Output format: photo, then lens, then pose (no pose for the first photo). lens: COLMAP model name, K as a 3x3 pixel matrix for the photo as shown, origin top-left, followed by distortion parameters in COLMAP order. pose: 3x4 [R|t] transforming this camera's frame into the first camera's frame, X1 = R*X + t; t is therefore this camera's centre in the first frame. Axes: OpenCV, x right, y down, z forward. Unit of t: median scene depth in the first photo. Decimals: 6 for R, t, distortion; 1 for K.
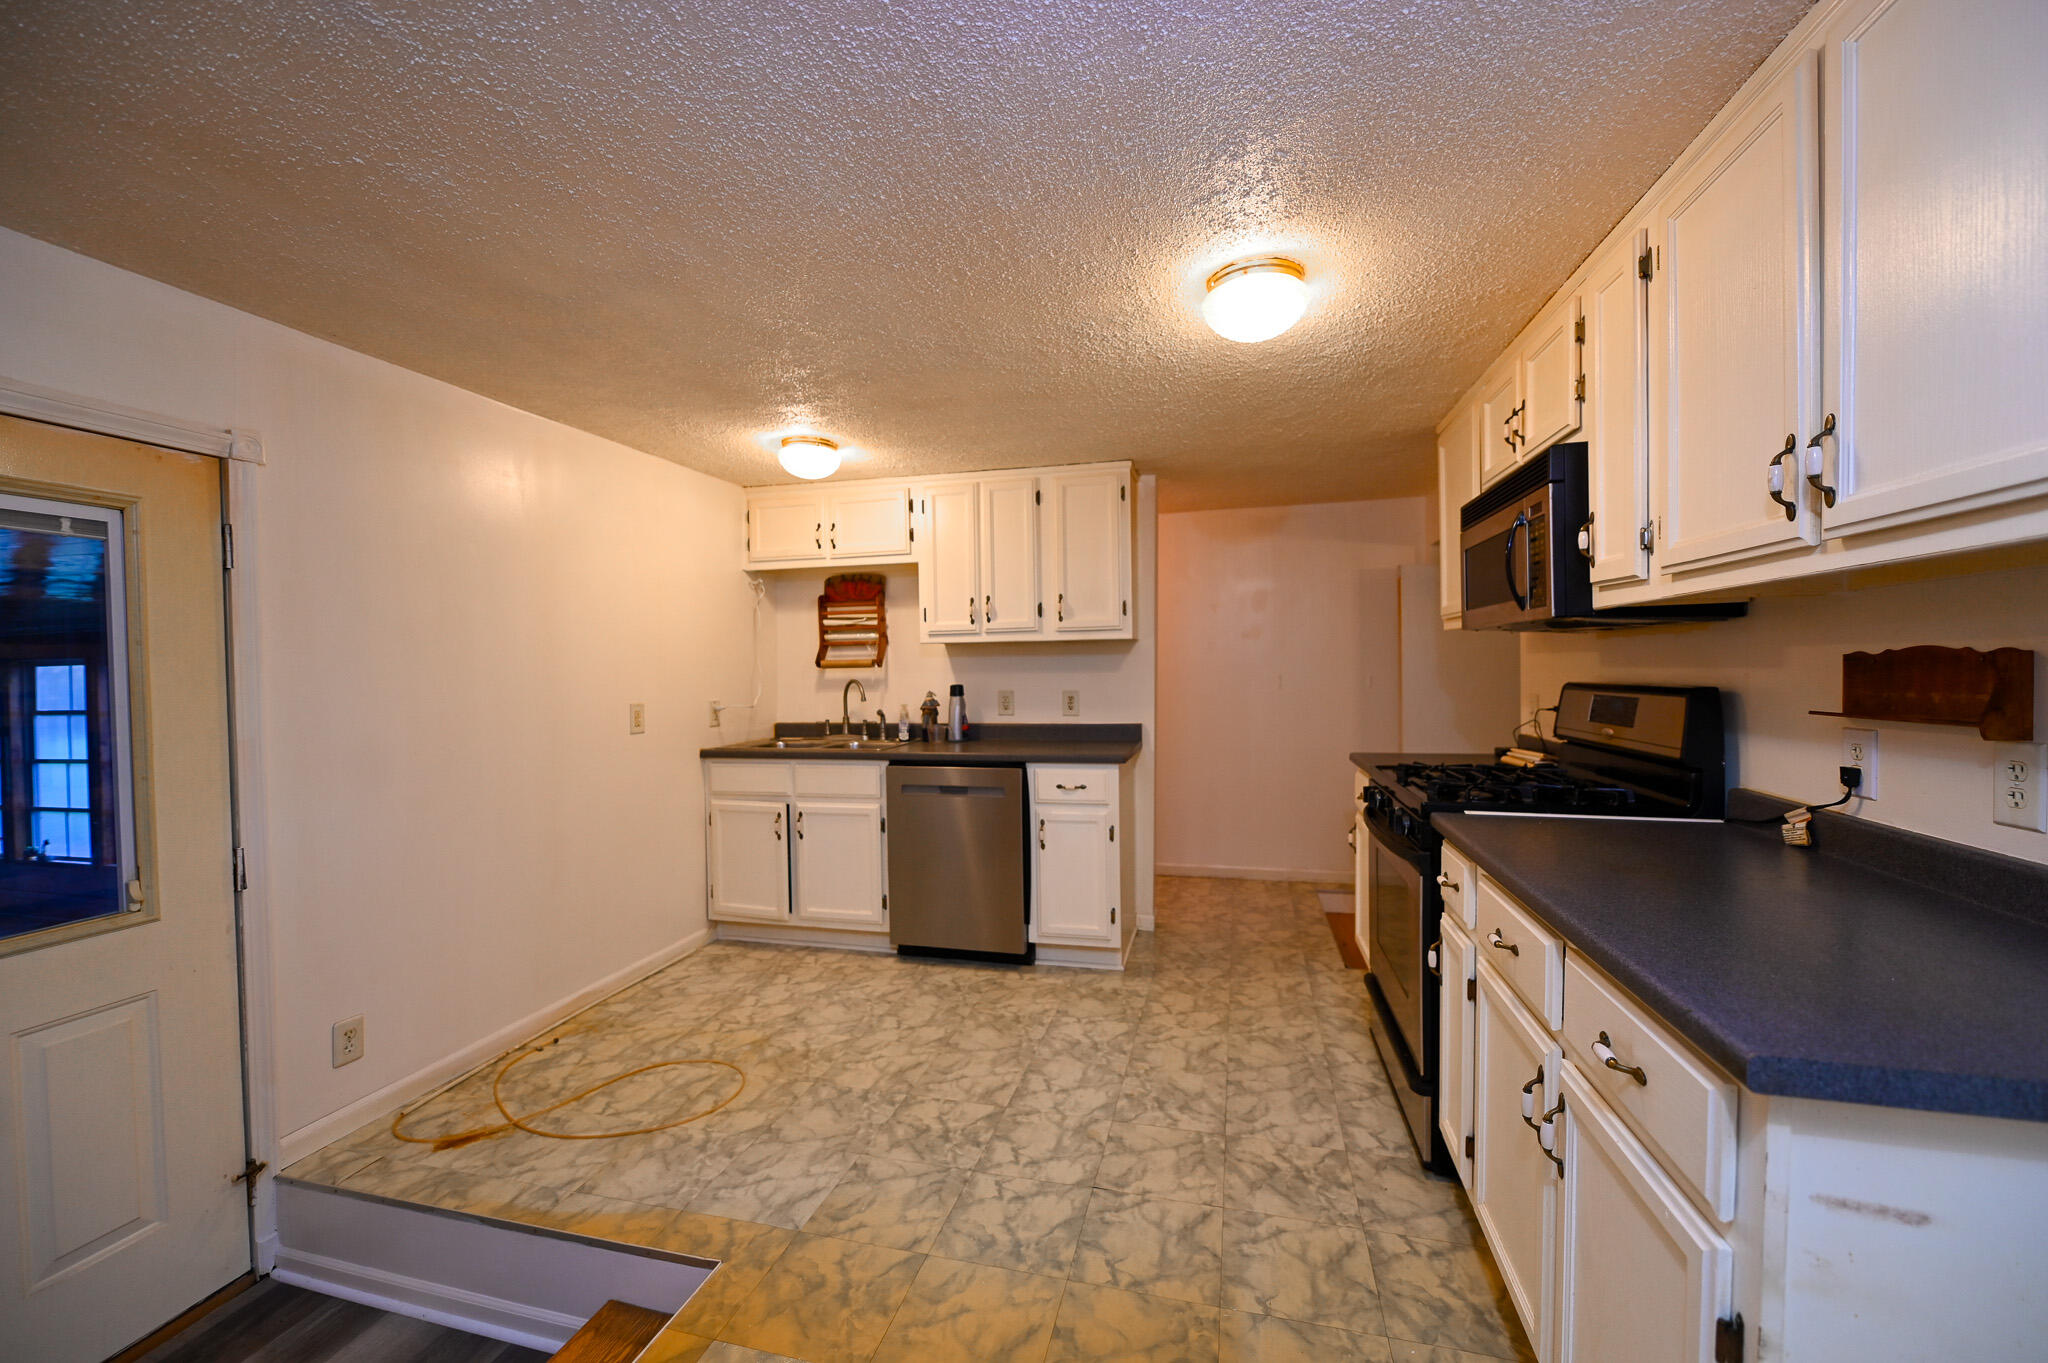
lens RADIAL K [[812.2, 0, 1030.0], [0, 812.2, 678.0], [0, 0, 1]] dist [-0.006160, -0.000361]
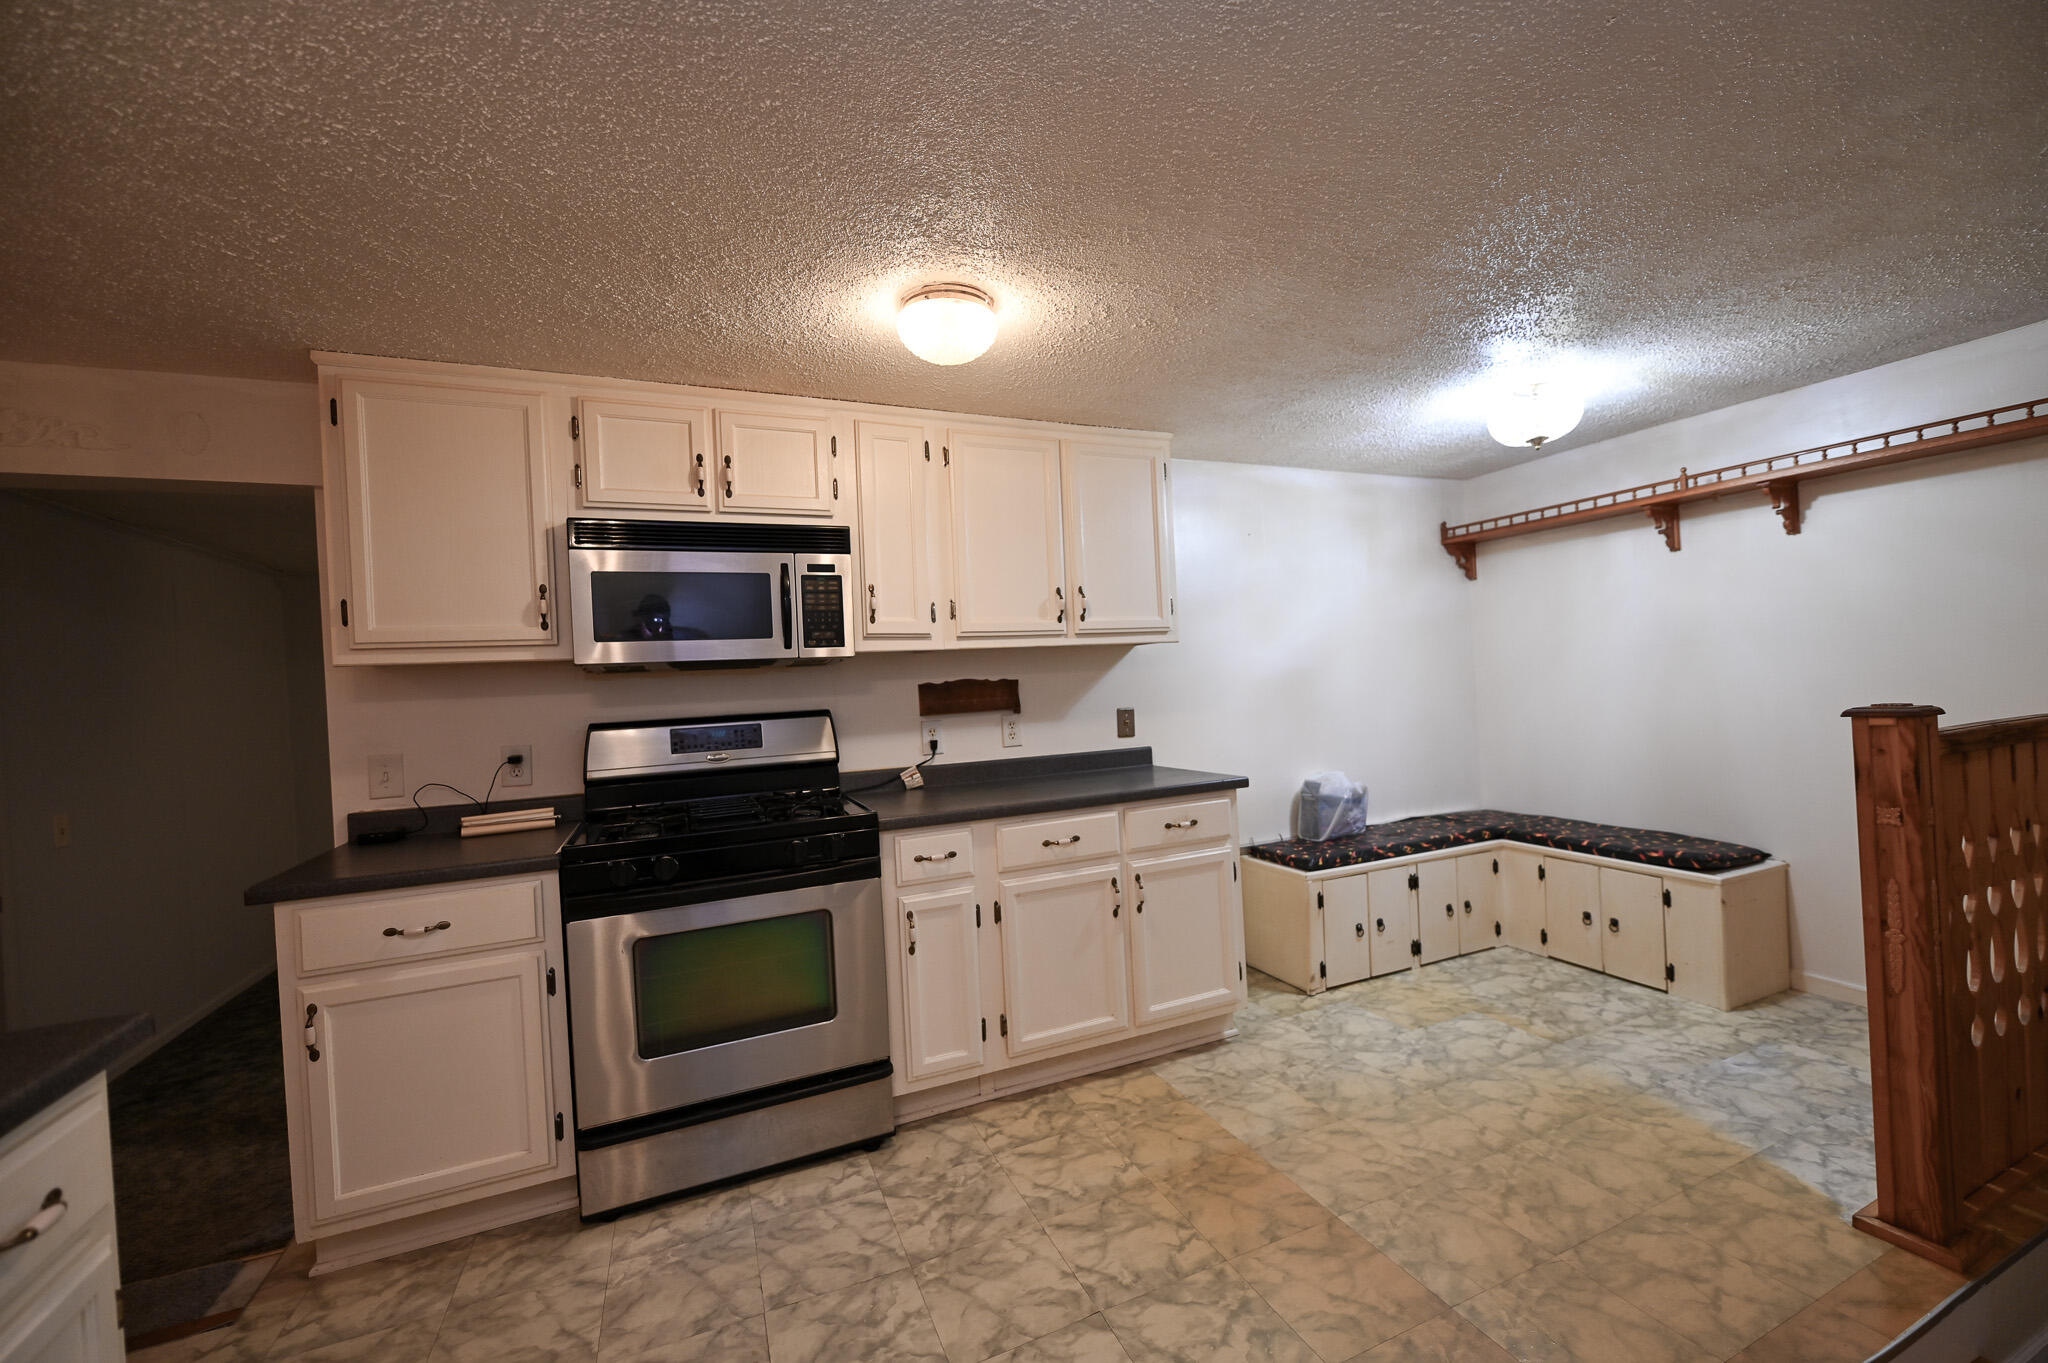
lens RADIAL K [[812.2, 0, 1038.7], [0, 812.2, 686.1], [0, 0, 1]] dist [-0.006160, -0.000361]
pose [[-0.613561, 0.035738, 0.788838, -0.610210], [0.065967, 0.997803, 0.006104, -0.015295], [-0.786887, 0.055782, -0.614571, 1.669981]]
